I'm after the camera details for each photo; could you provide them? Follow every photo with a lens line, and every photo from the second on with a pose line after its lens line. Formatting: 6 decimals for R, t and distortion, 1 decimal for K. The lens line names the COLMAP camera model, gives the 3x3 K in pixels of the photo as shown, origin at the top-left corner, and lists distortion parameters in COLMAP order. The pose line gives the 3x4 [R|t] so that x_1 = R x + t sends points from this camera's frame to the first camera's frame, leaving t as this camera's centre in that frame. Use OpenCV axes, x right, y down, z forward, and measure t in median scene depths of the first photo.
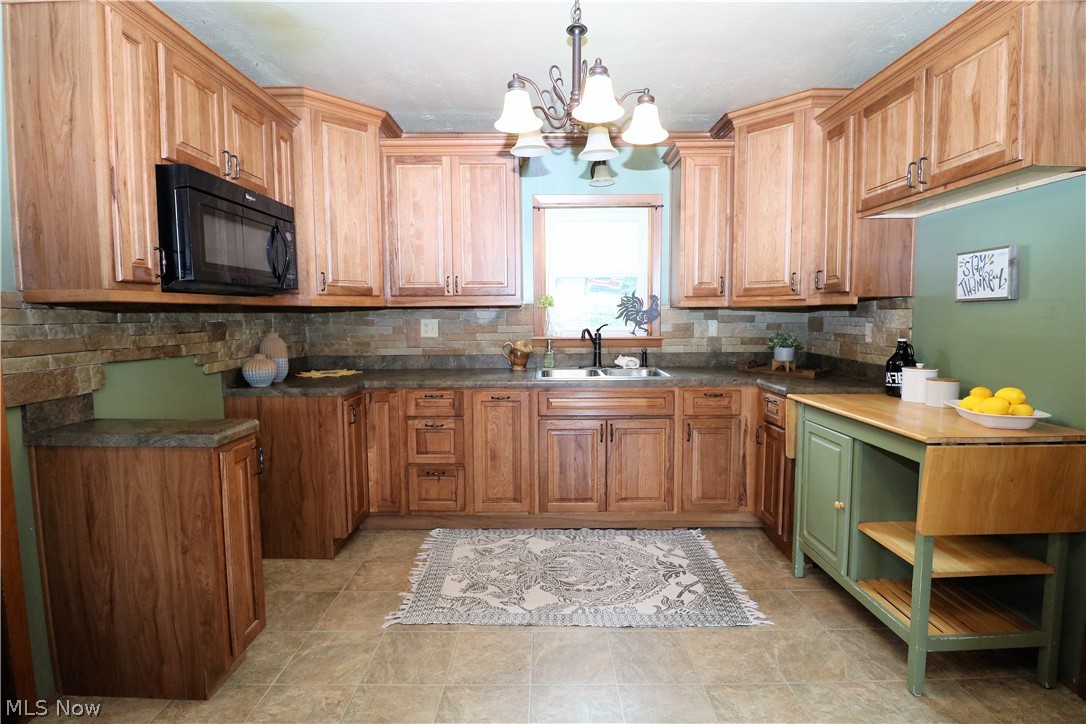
lens RADIAL K [[497.2, 0, 548.8], [0, 497.2, 350.5], [0, 0, 1]] dist [0.000528, -0.014378]
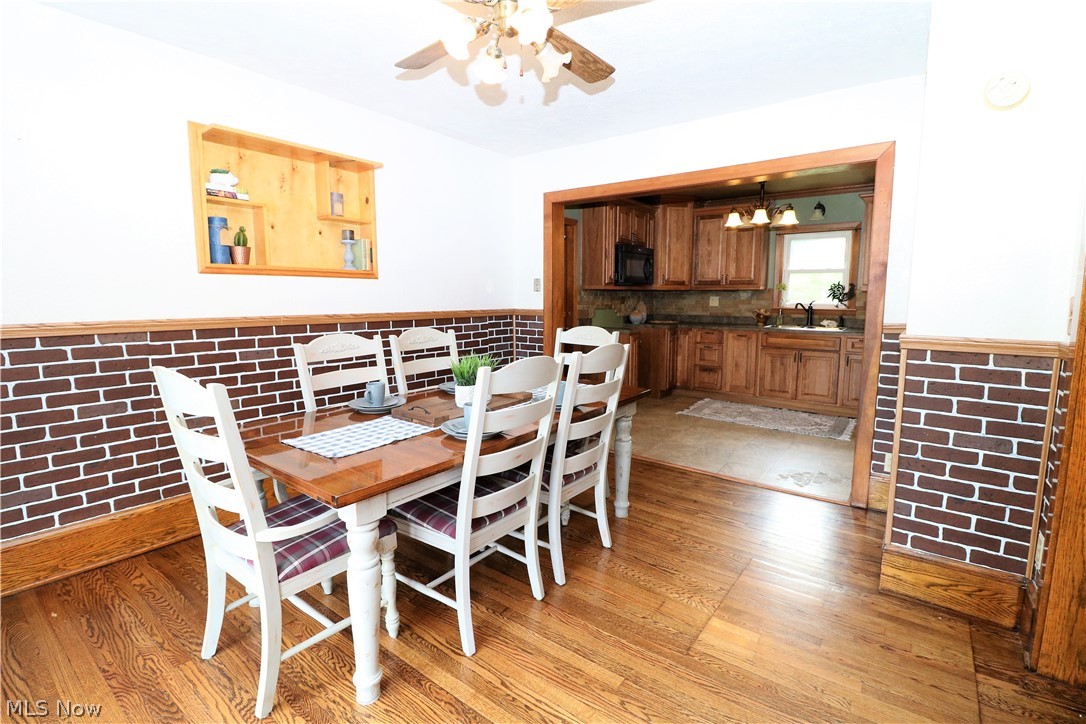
lens RADIAL K [[497.2, 0, 548.8], [0, 497.2, 350.5], [0, 0, 1]] dist [0.000528, -0.014378]
pose [[0.799750, 0.076438, -0.595447, 0.472260], [-0.051633, 0.996944, 0.058630, 0.075222], [0.598109, -0.016144, 0.801252, -1.066044]]
